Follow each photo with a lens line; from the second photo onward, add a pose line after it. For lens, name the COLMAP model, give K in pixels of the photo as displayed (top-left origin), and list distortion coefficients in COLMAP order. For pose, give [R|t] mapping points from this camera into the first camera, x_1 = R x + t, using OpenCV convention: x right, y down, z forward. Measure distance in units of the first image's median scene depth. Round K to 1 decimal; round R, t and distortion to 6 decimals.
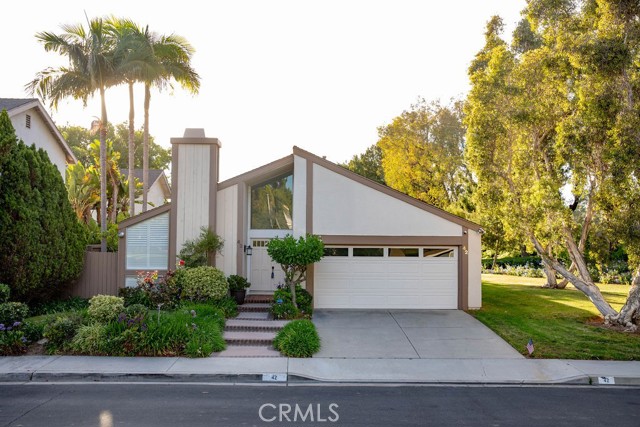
lens RADIAL K [[629.3, 0, 320.0], [0, 629.3, 213.5], [0, 0, 1]] dist [0.003110, 0.003259]
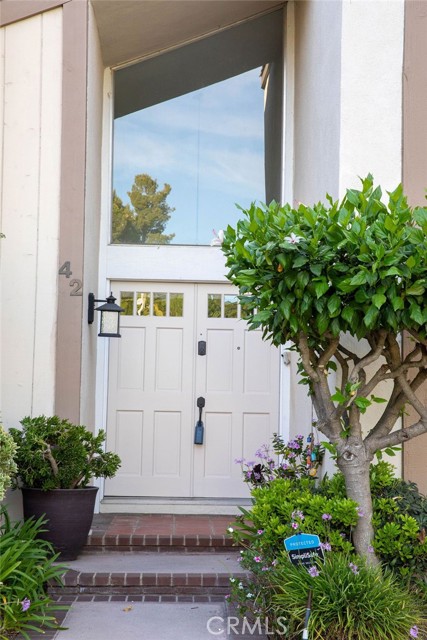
lens RADIAL K [[1201.9, 0, 213.5], [0, 1201.9, 320.0], [0, 0, 1]] dist [0.217287, 0.002051]
pose [[0.999887, 0.010233, 0.011049, -0.091119], [-0.009781, 0.999143, -0.040215, 0.088224], [-0.011451, 0.040102, 0.999130, 0.643048]]
